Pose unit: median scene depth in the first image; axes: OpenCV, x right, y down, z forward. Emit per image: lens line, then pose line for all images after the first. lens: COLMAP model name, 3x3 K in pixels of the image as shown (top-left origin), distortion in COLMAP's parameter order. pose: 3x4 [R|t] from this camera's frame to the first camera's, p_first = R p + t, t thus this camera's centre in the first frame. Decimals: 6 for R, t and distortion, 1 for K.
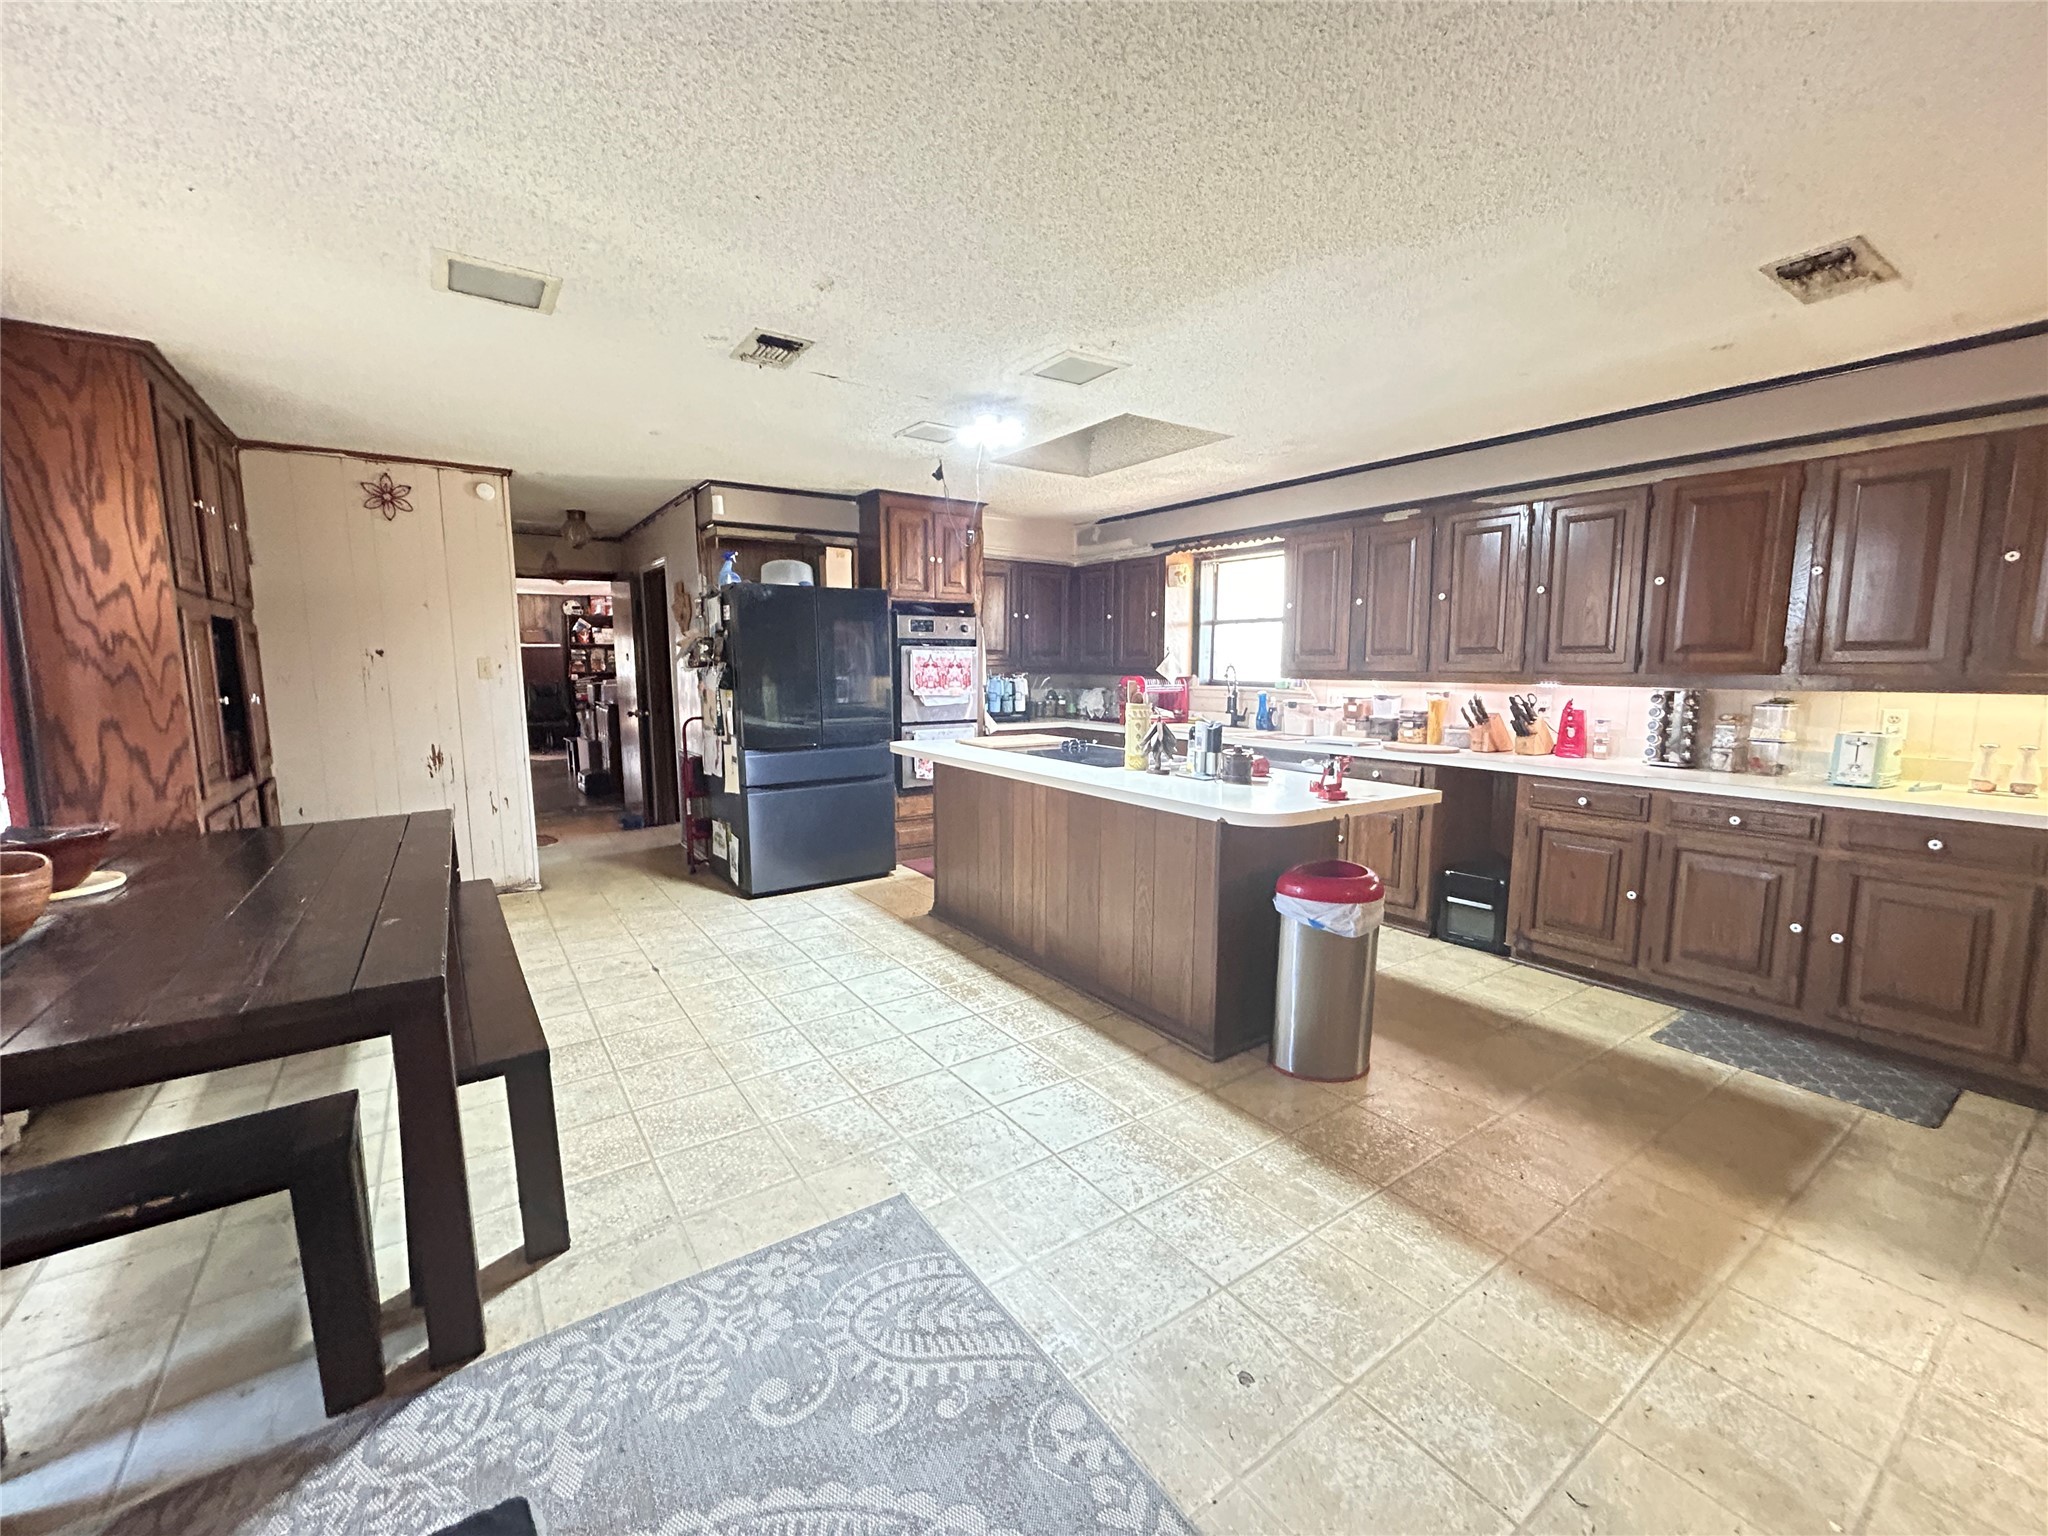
lens RADIAL K [[832.5, 0, 1022.3], [0, 832.5, 767.1], [0, 0, 1]] dist [-0.002332, 0.001492]
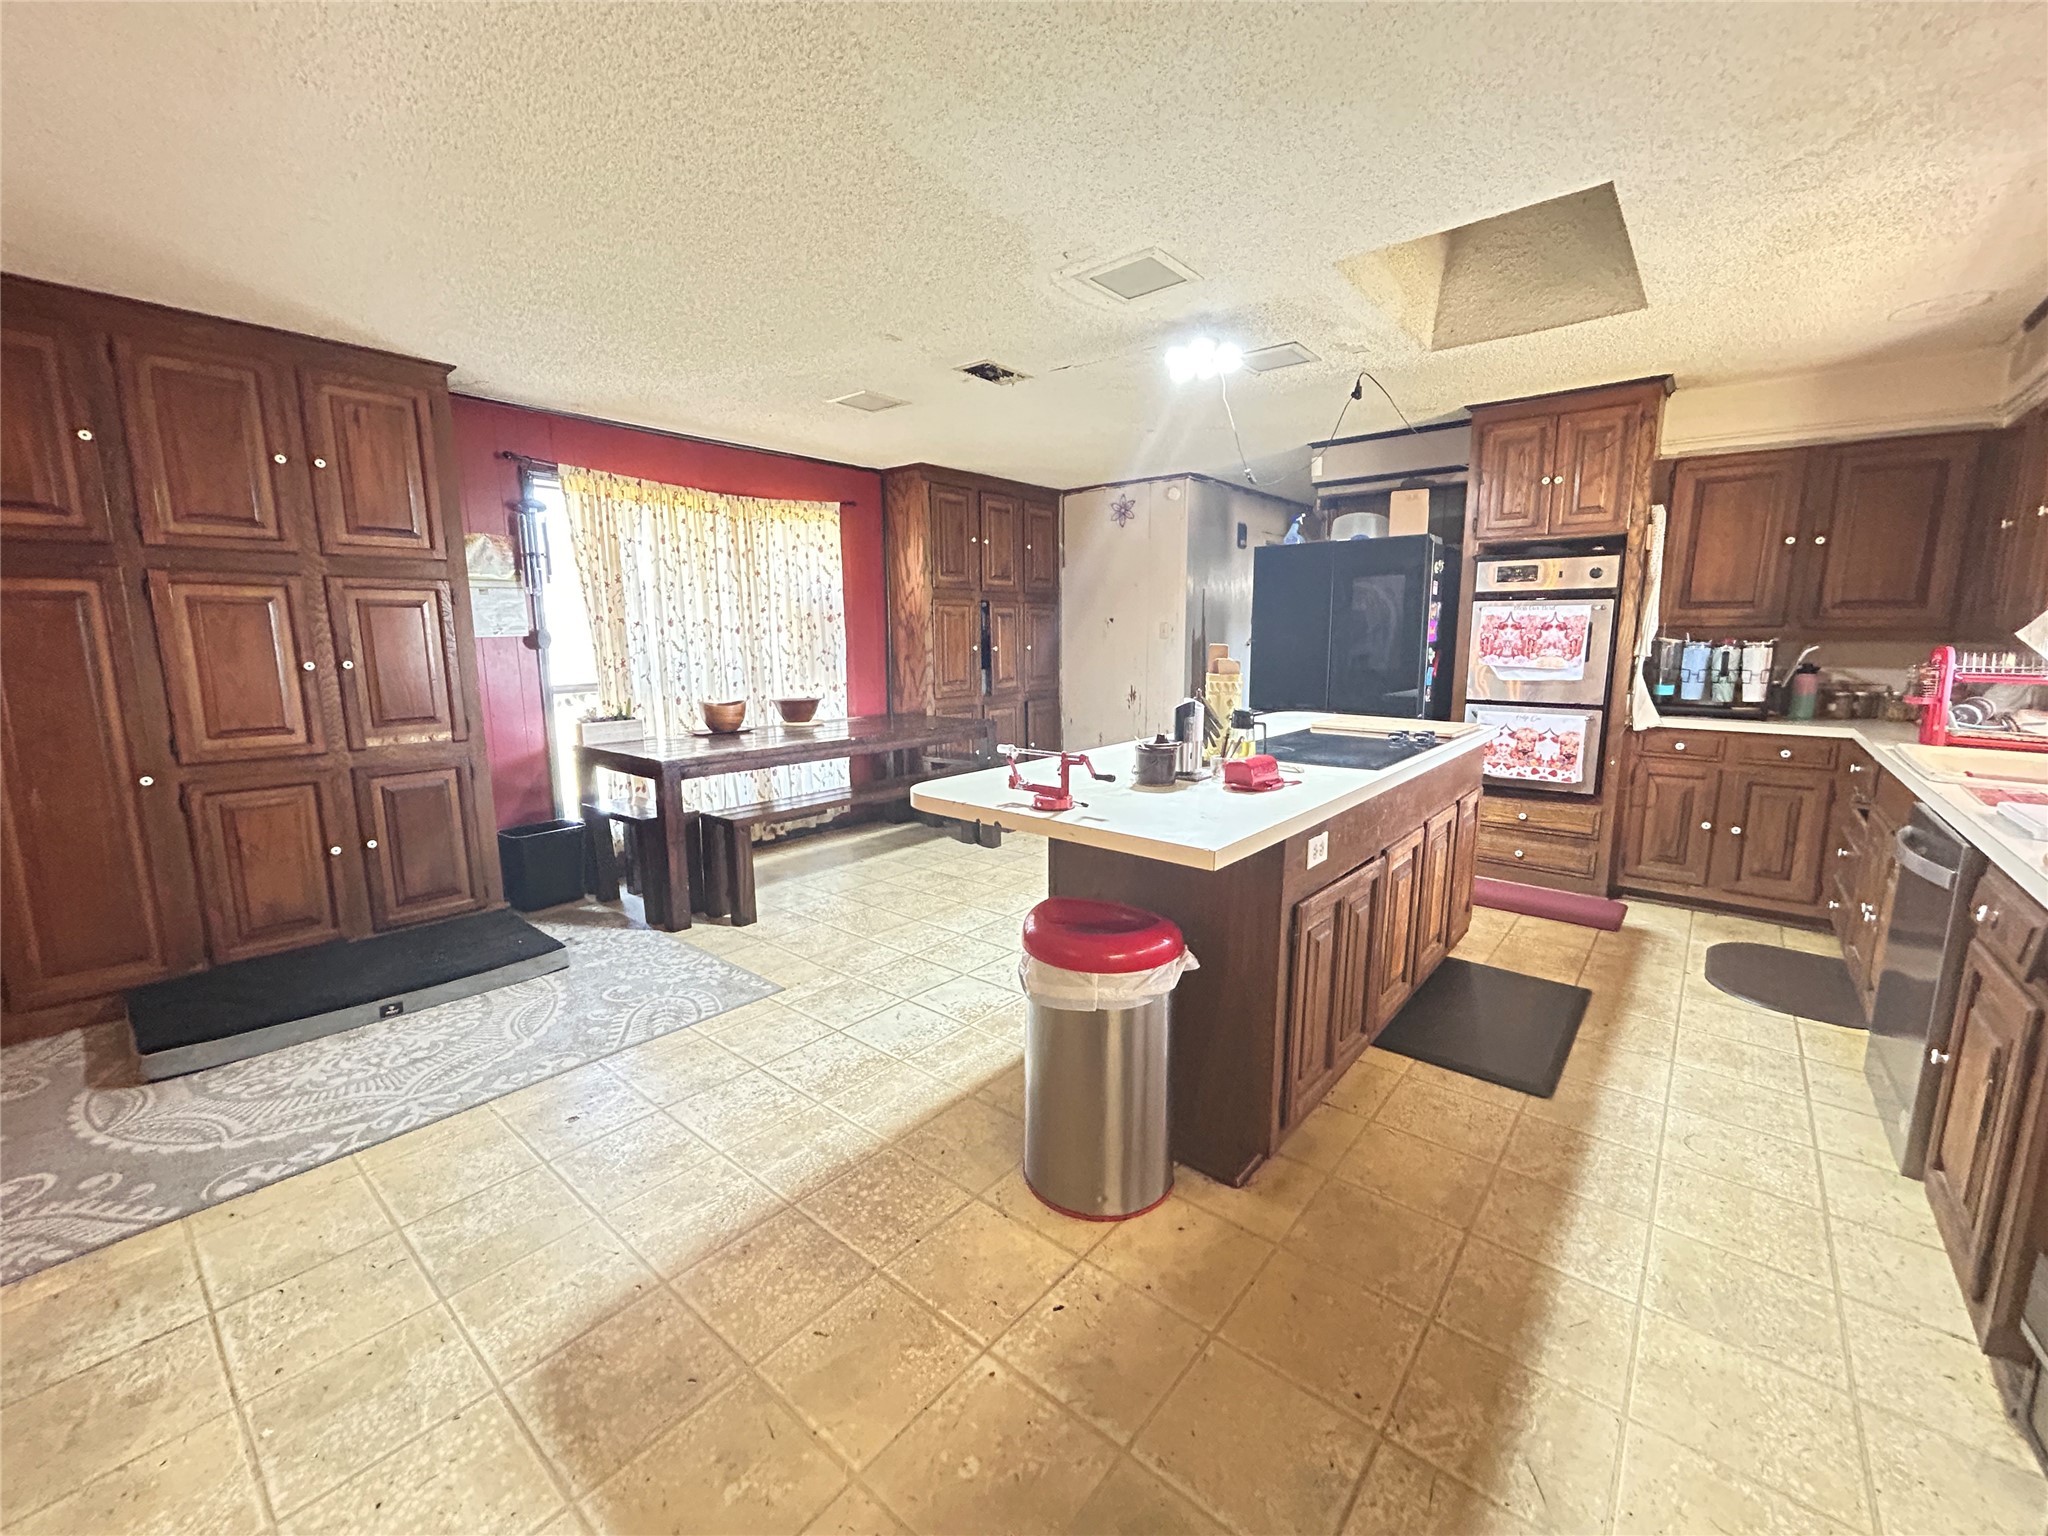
lens RADIAL K [[832.5, 0, 1026.2], [0, 832.5, 767.7], [0, 0, 1]] dist [-0.002332, 0.001492]
pose [[0.266282, 0.156198, -0.951155, 0.574654], [-0.116037, 0.984801, 0.129238, -0.048053], [0.956885, 0.075955, 0.280360, 0.425417]]
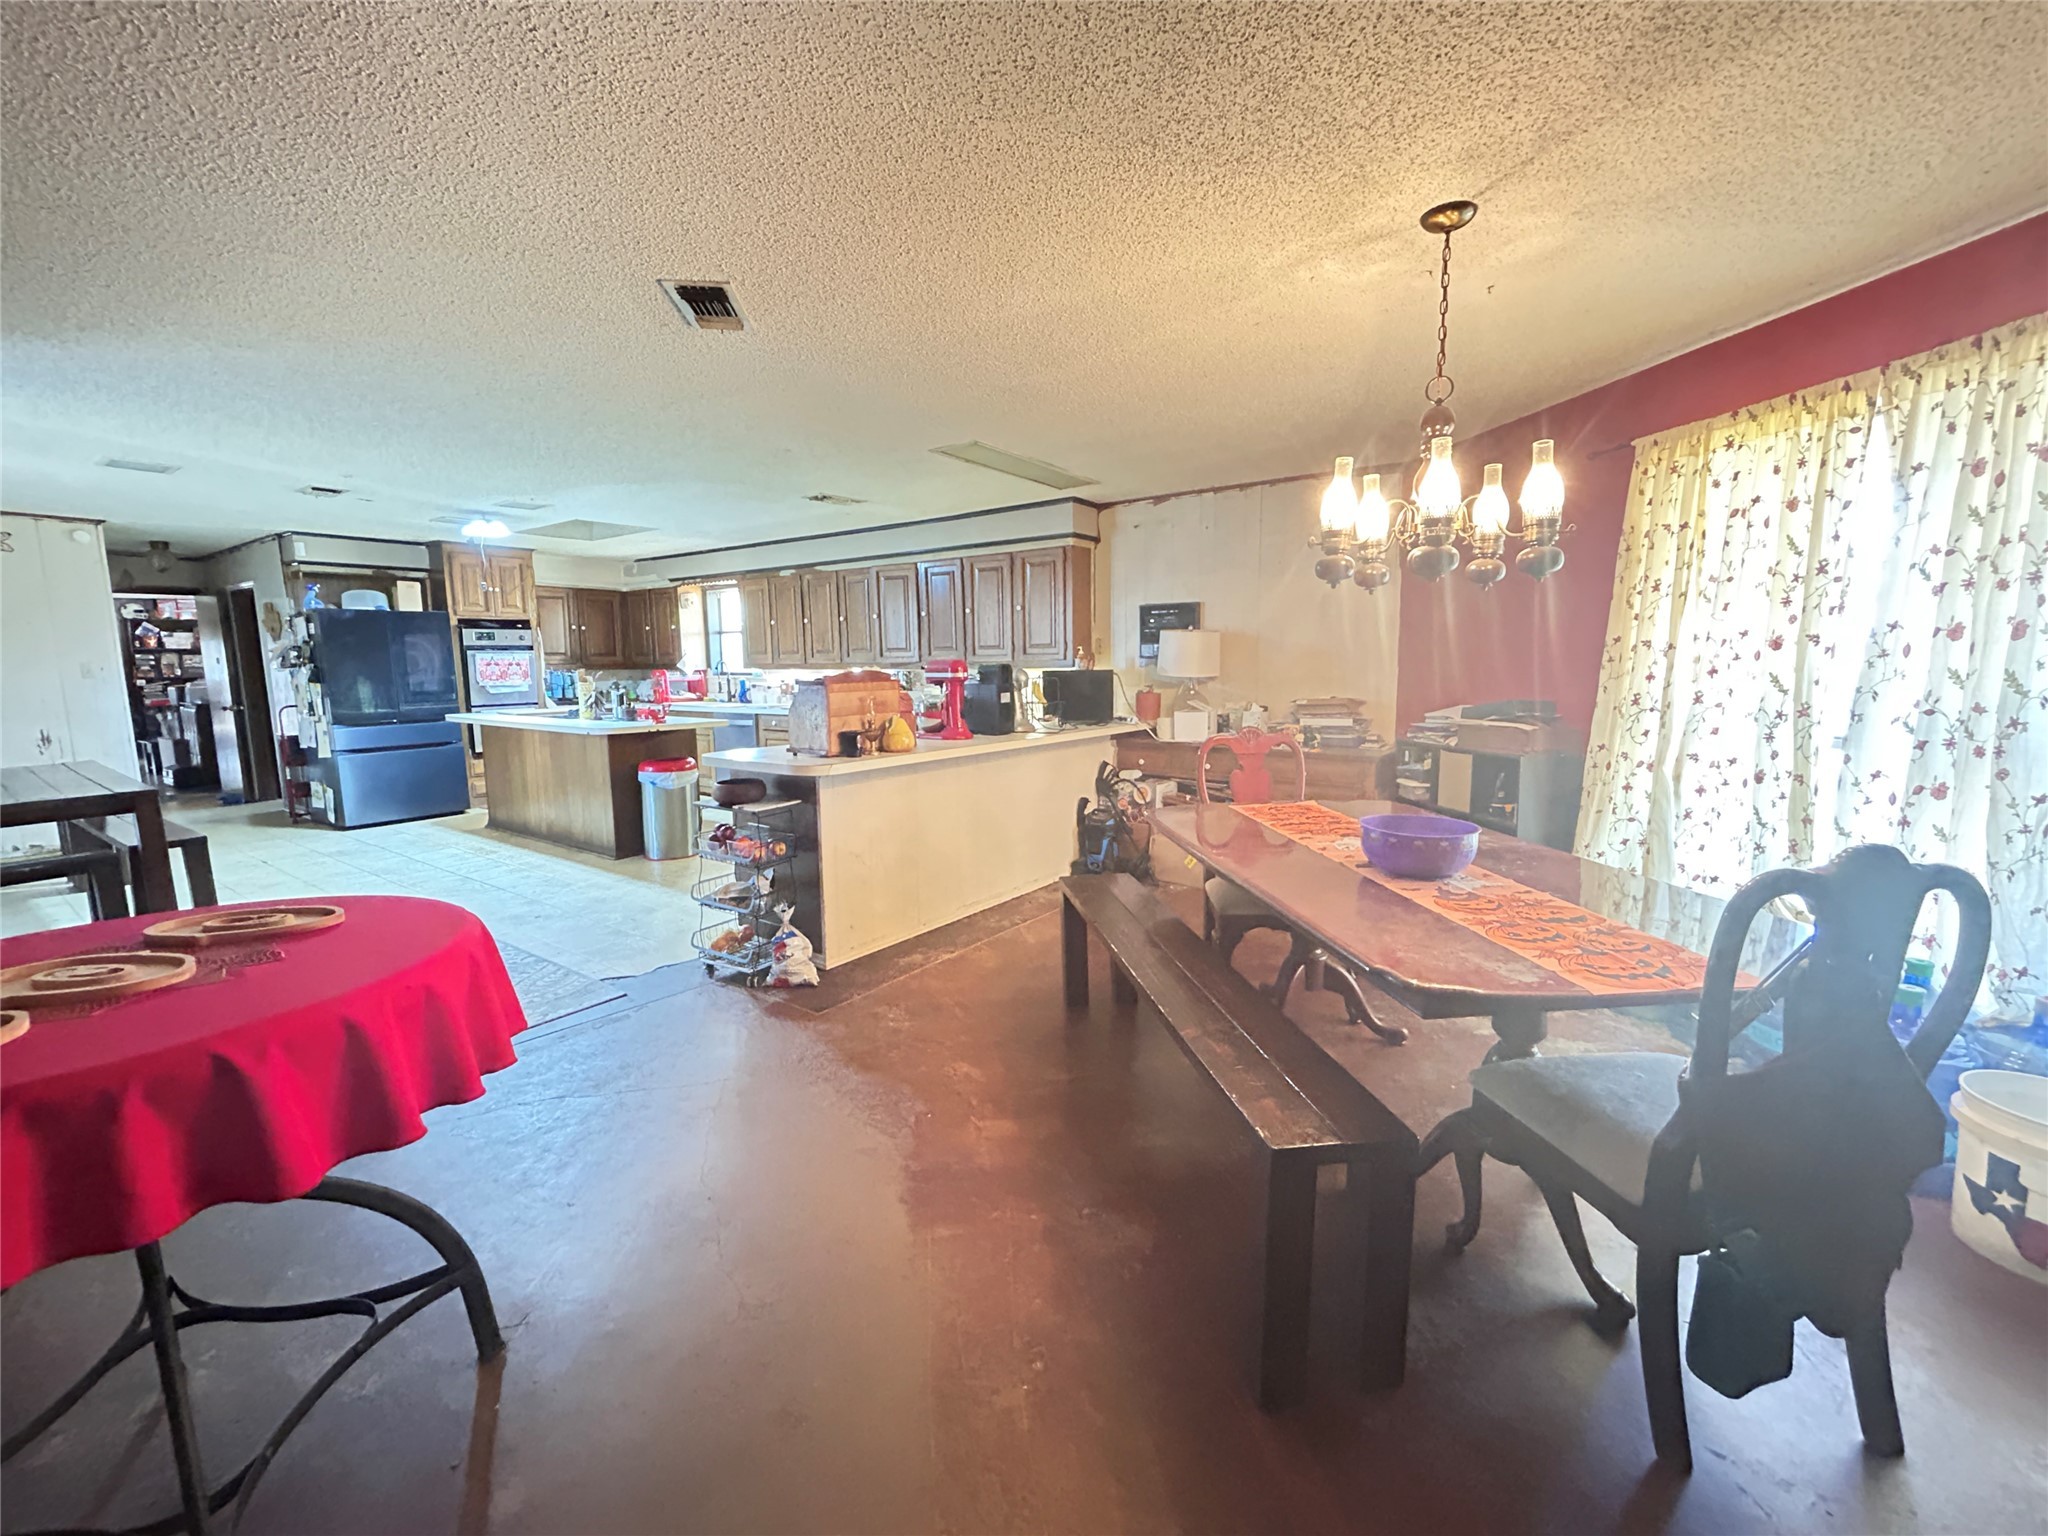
lens RADIAL K [[832.5, 0, 1021.8], [0, 832.5, 766.6], [0, 0, 1]] dist [-0.002332, 0.001492]
pose [[0.942779, -0.053675, 0.329070, 0.295710], [0.053268, 0.998528, 0.010258, 0.095256], [-0.329136, 0.007858, 0.944250, -0.706978]]
